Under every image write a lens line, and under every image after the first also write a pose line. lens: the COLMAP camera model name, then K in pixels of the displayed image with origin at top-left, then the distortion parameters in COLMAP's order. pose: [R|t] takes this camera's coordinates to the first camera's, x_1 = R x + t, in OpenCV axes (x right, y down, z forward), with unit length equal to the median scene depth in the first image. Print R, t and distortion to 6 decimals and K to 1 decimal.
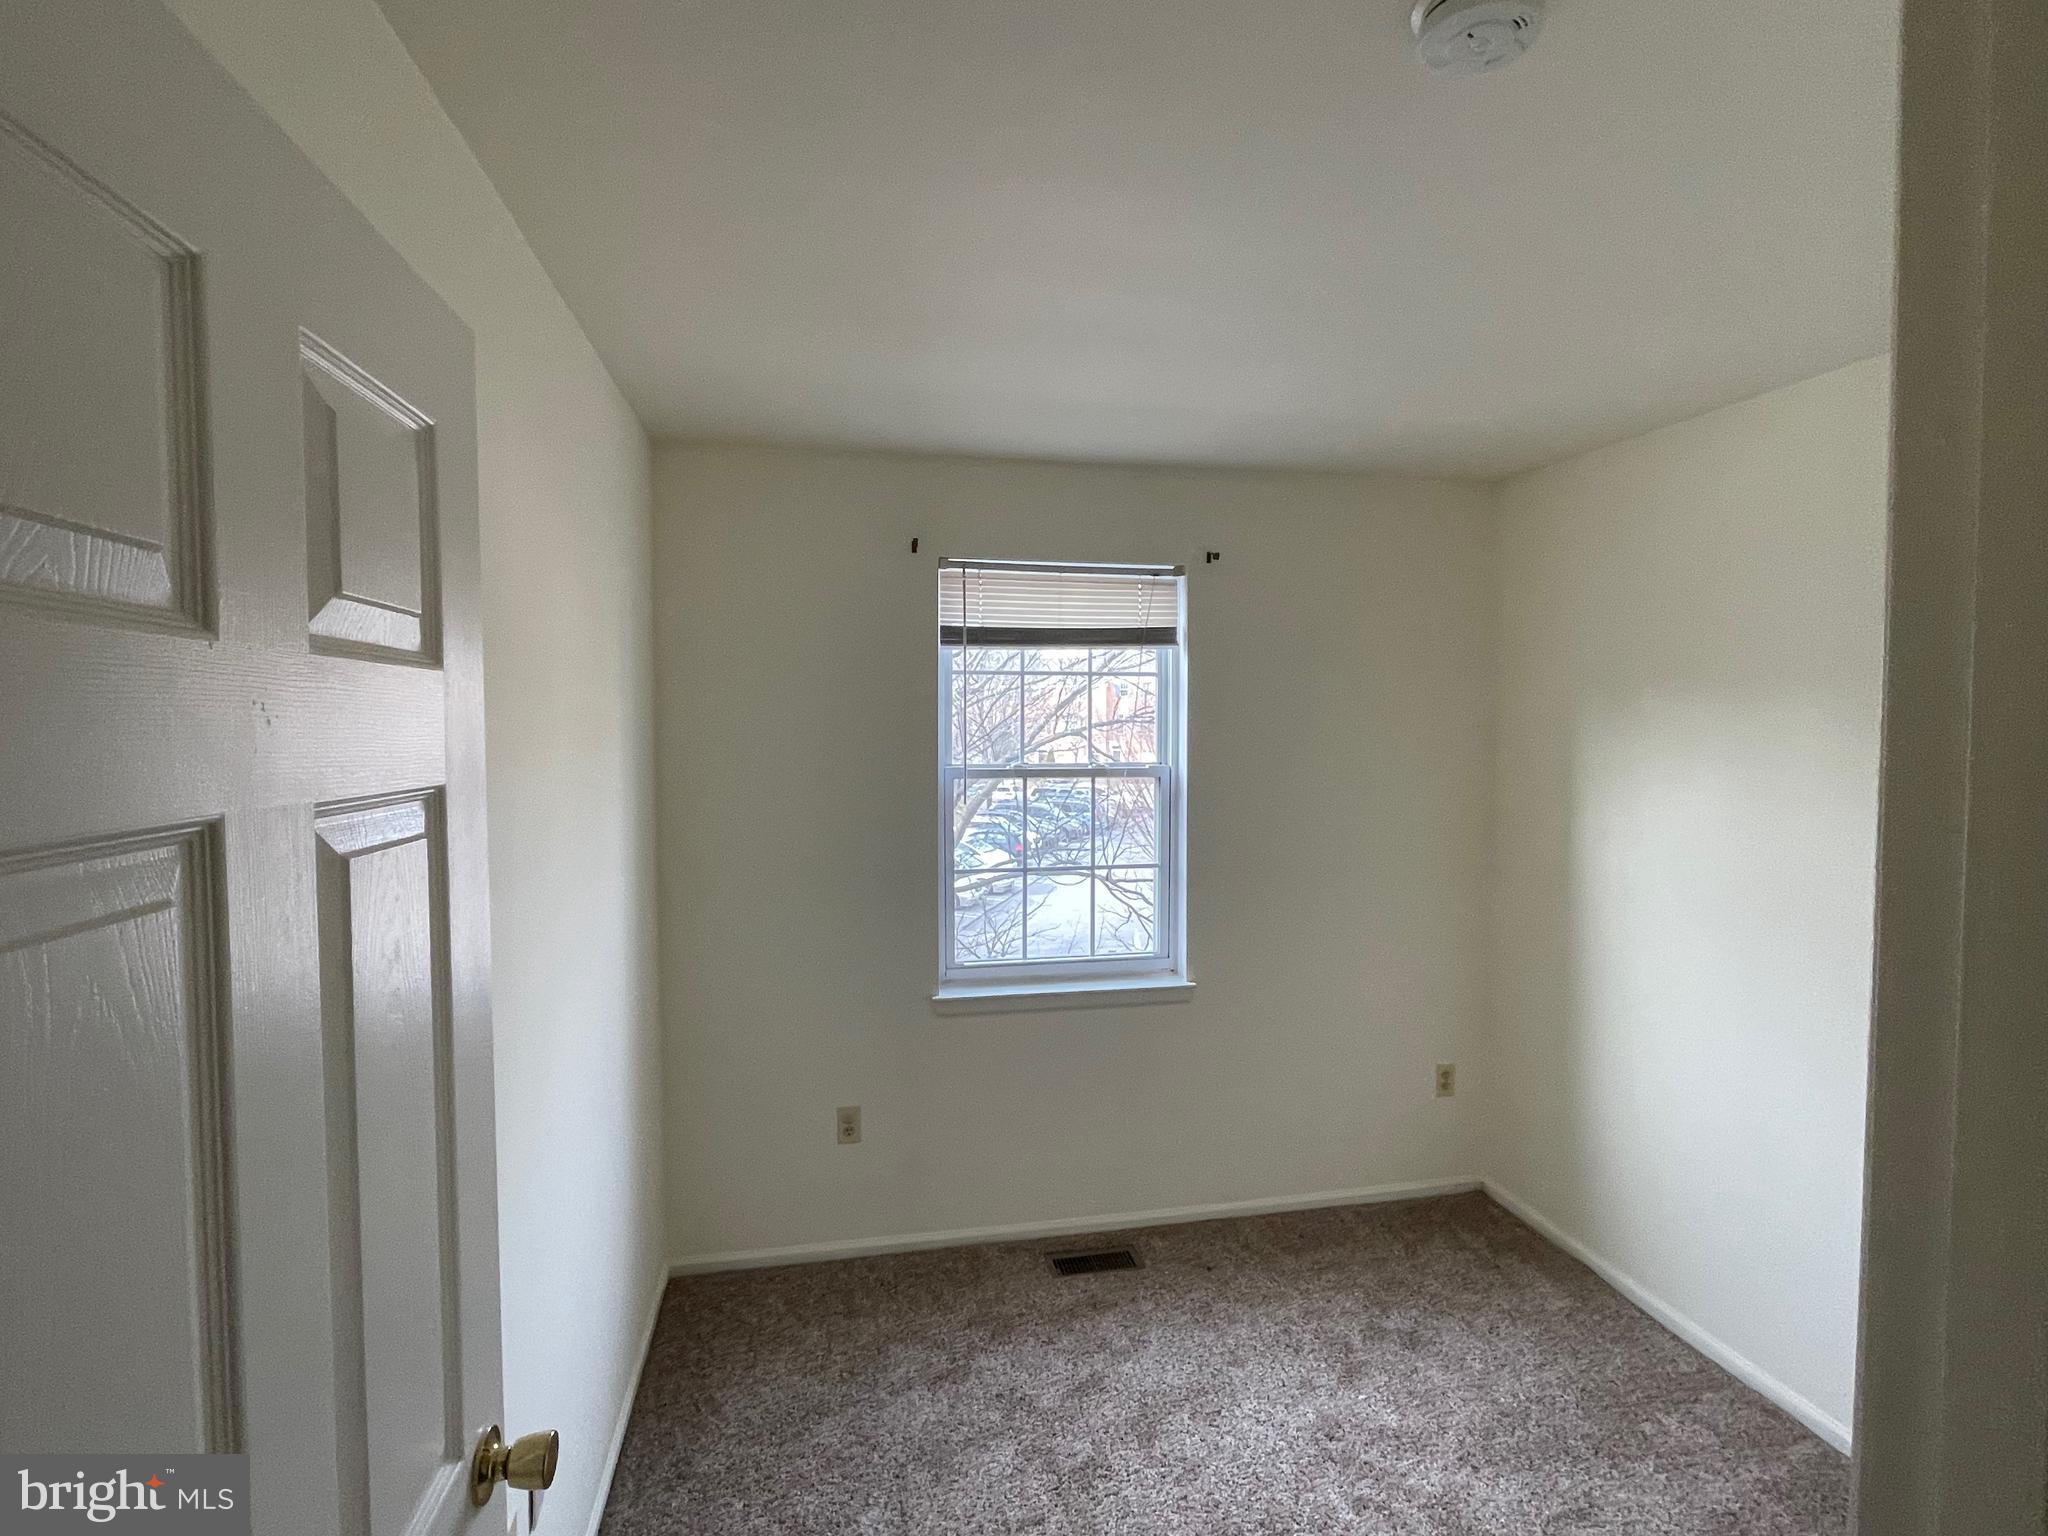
lens RADIAL K [[1007.8, 0, 1030.9], [0, 1007.8, 766.8], [0, 0, 1]] dist [-0.005207, -0.001151]
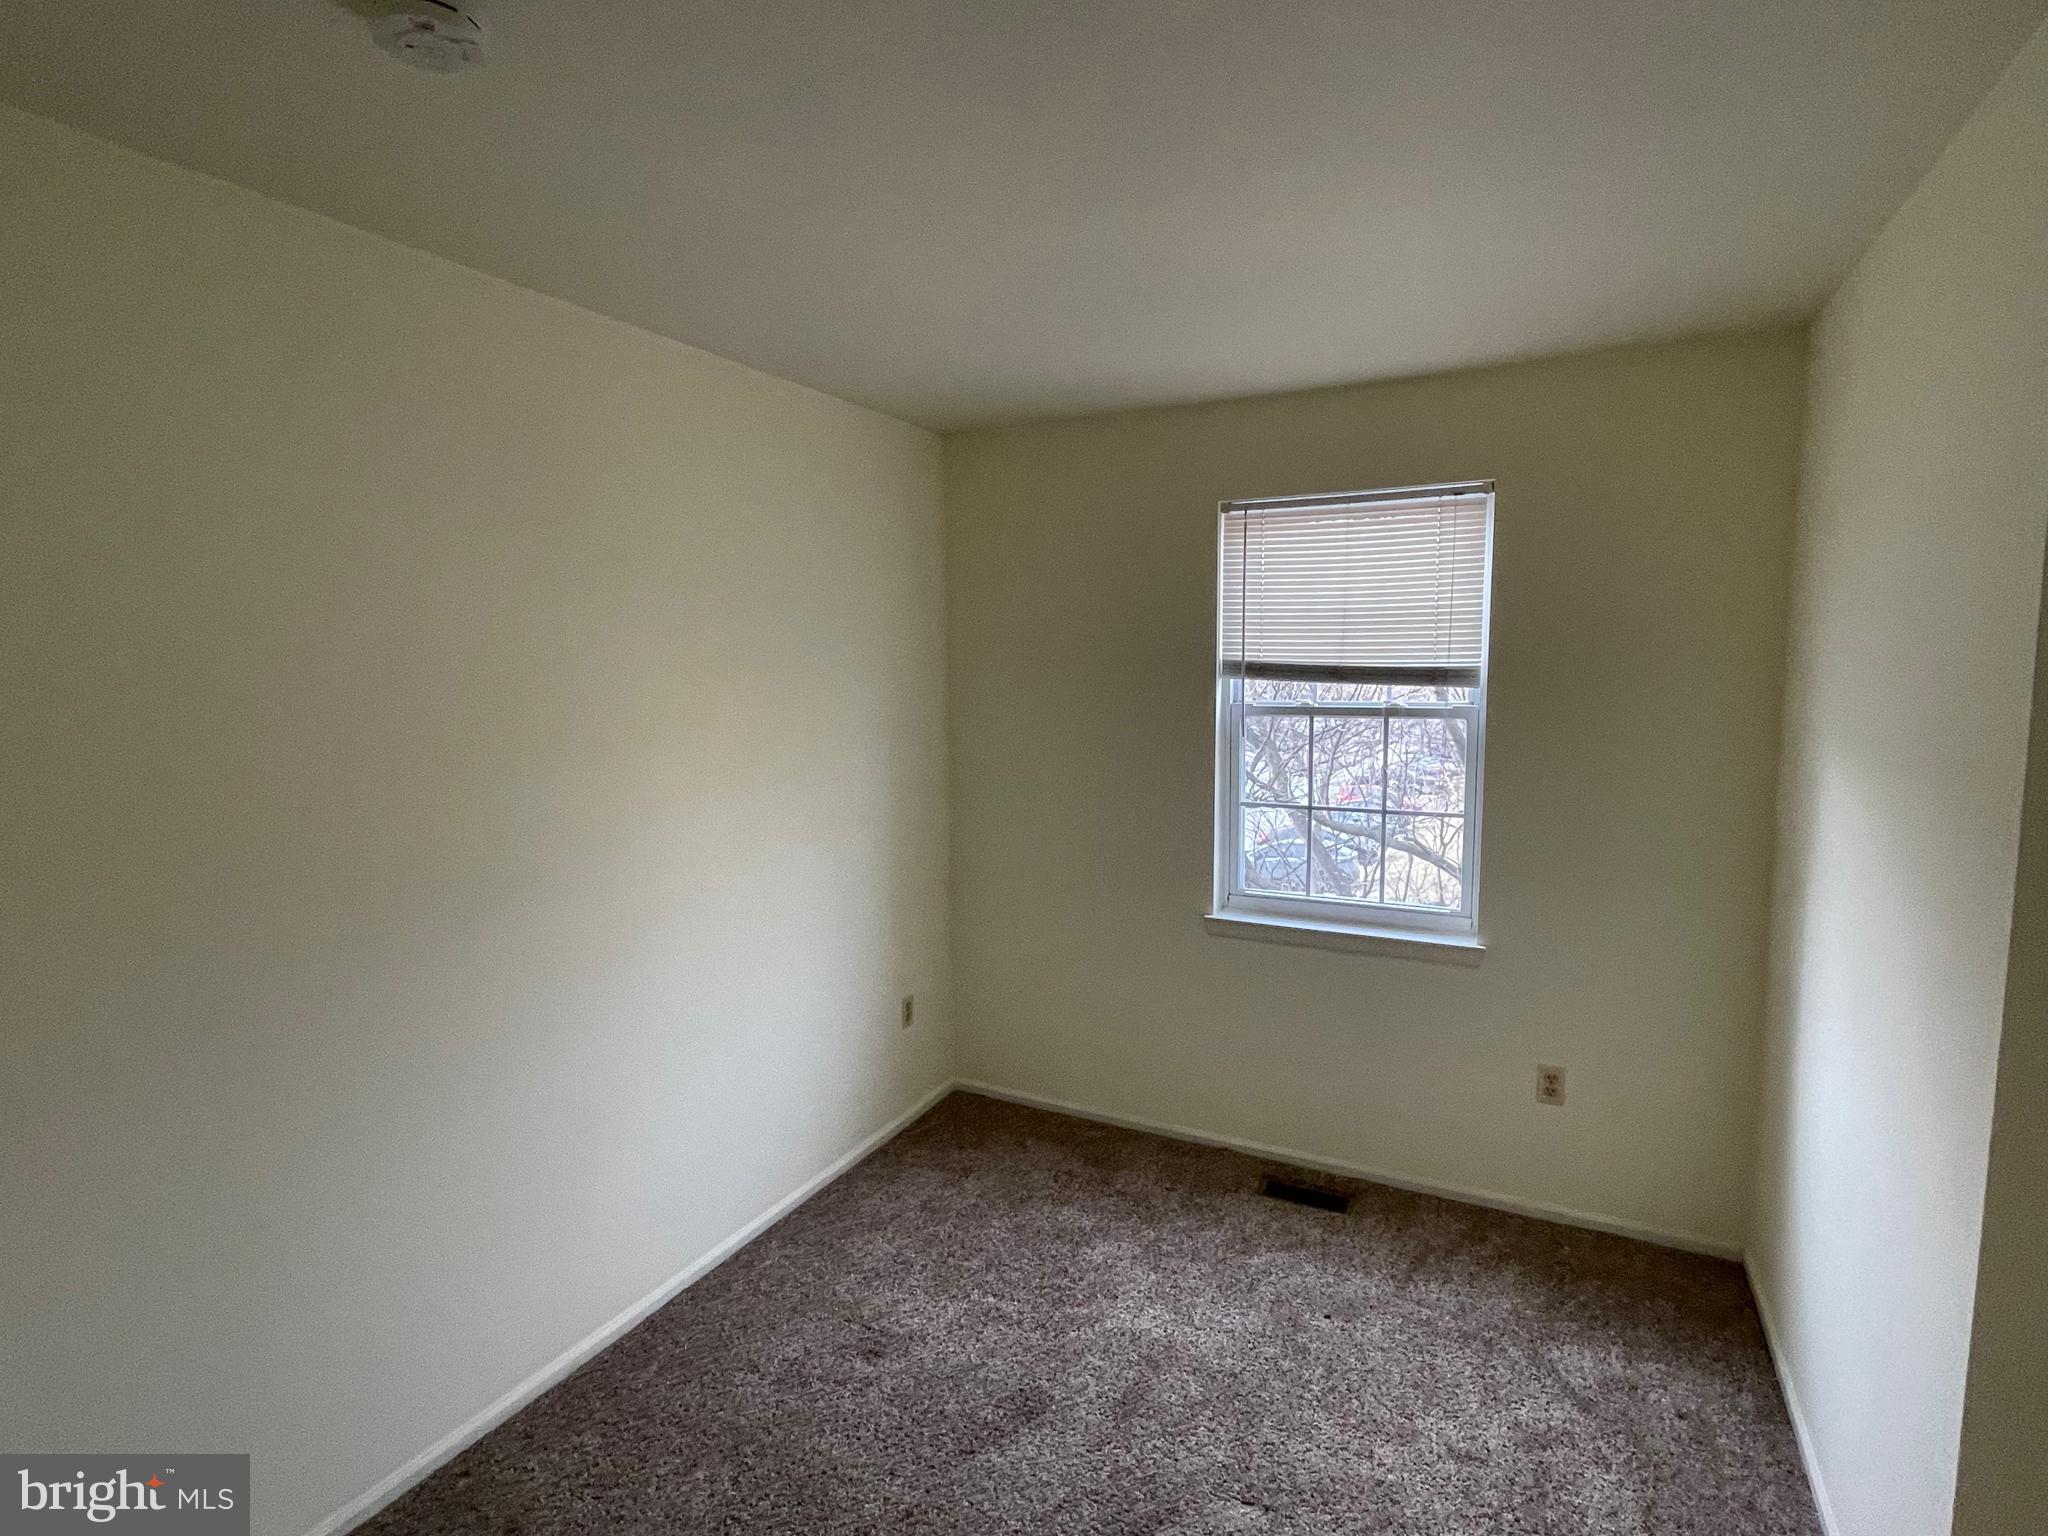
lens RADIAL K [[1007.8, 0, 1072.4], [0, 1007.8, 768.8], [0, 0, 1]] dist [-0.005207, -0.001151]
pose [[0.783462, 0.060209, -0.618516, 0.438134], [-0.017239, 0.997018, 0.075218, -0.007996], [0.621200, -0.048267, 0.782164, 0.071884]]
